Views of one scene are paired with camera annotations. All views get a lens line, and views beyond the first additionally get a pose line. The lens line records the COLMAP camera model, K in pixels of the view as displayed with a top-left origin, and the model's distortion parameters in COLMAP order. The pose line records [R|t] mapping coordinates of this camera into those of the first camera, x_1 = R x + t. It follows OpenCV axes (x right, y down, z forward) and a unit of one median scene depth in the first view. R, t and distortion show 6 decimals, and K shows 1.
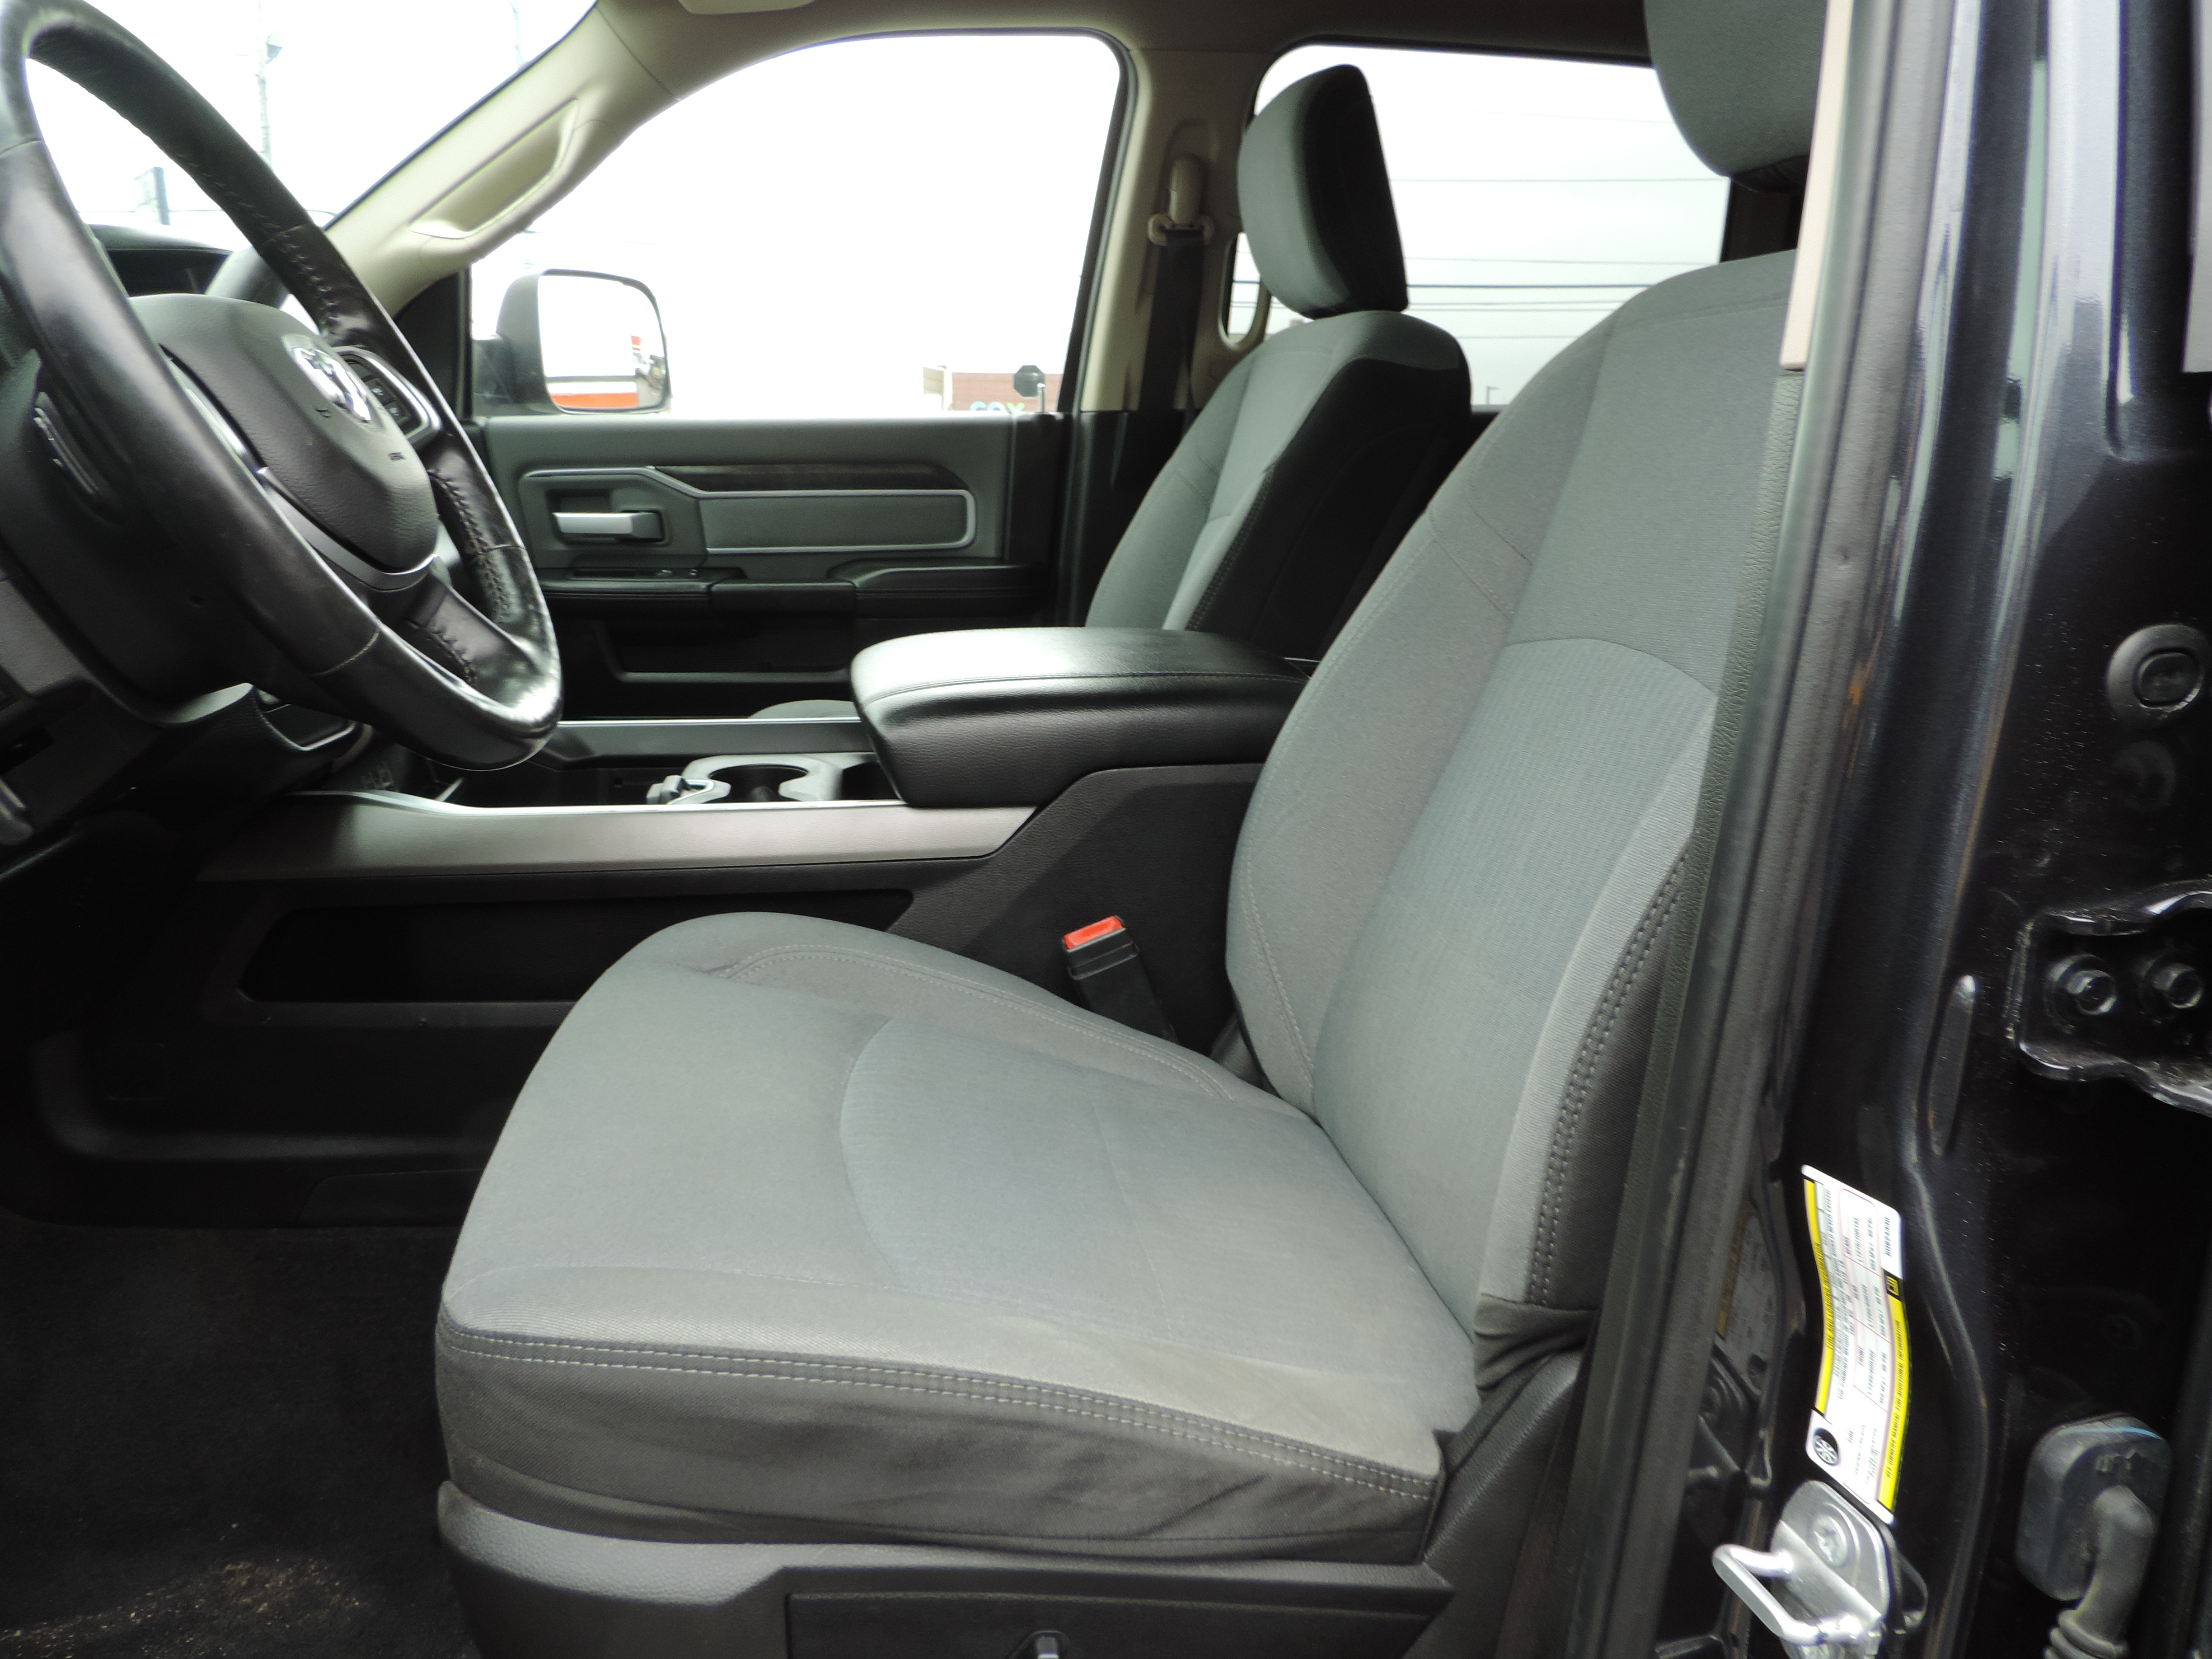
lens RADIAL K [[1570.1, 0, 1106.4], [0, 1570.1, 833.5], [0, 0, 1]] dist [-0.007974, -0.002647]
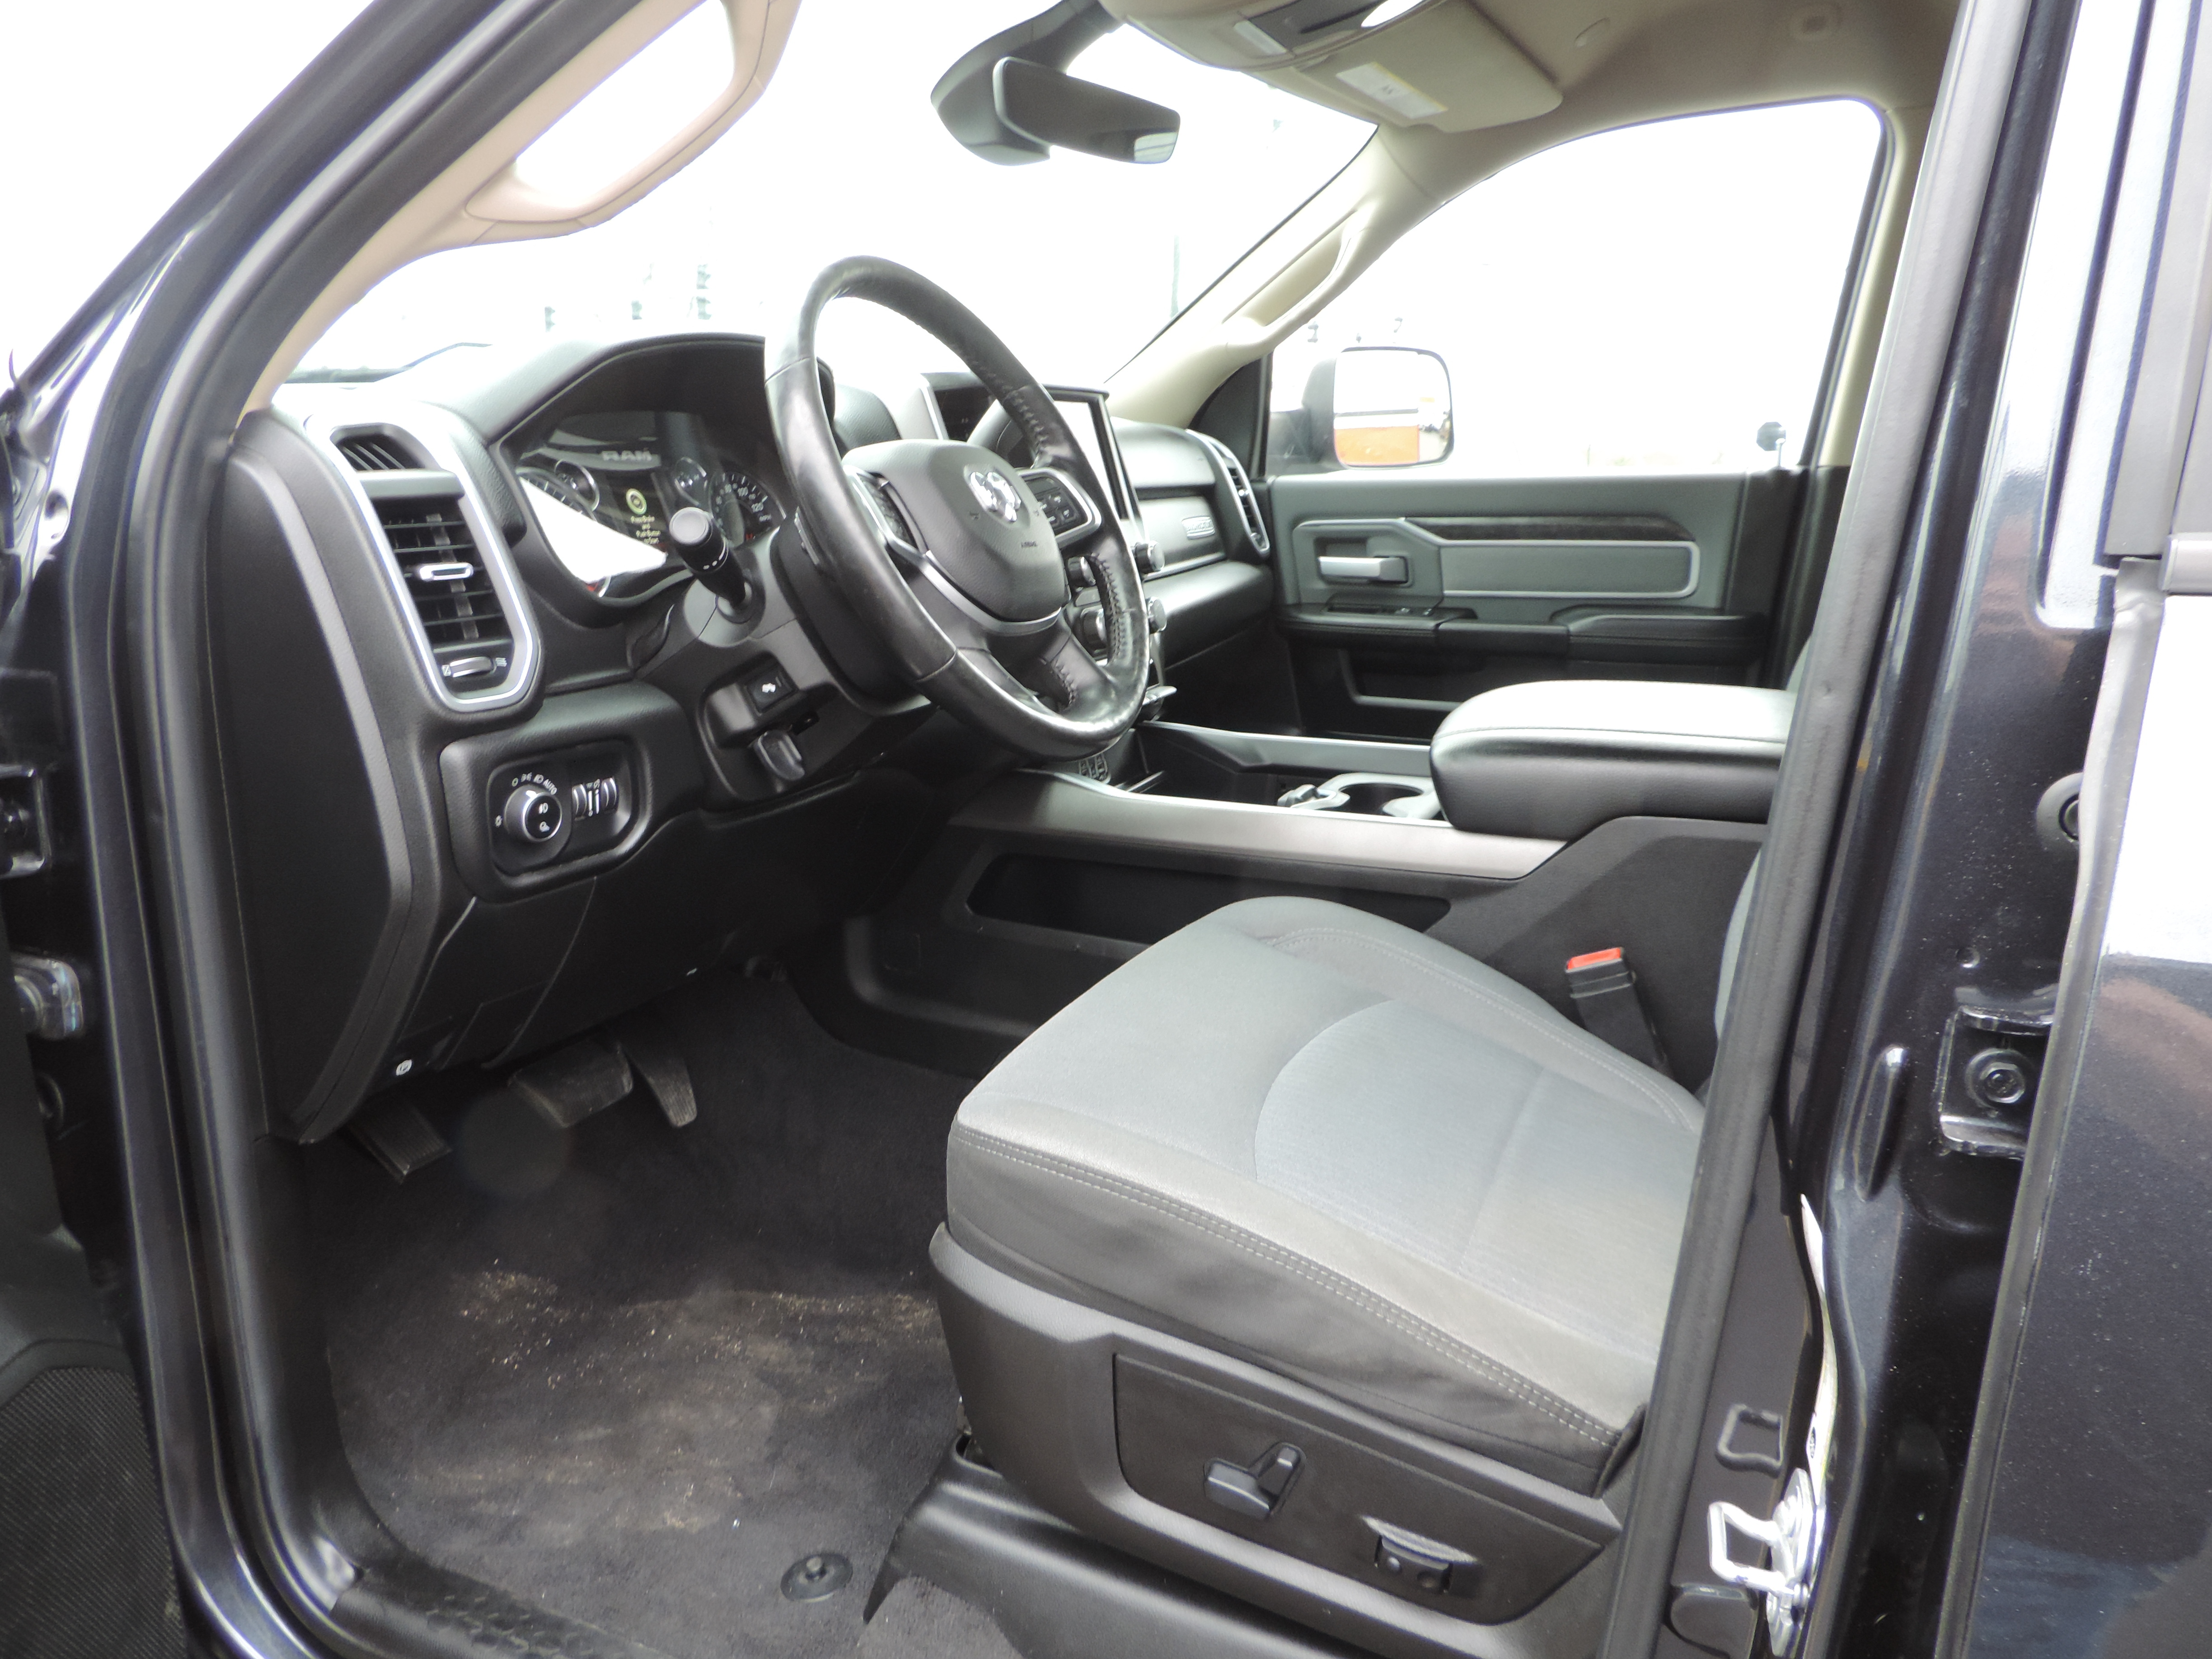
lens RADIAL K [[1570.1, 0, 1109.3], [0, 1570.1, 827.4], [0, 0, 1]] dist [-0.007974, -0.002647]
pose [[0.845811, 0.112875, -0.521404, 0.243435], [-0.120678, 0.992508, 0.019099, -0.009470], [0.519654, 0.046768, 0.853096, -0.124689]]
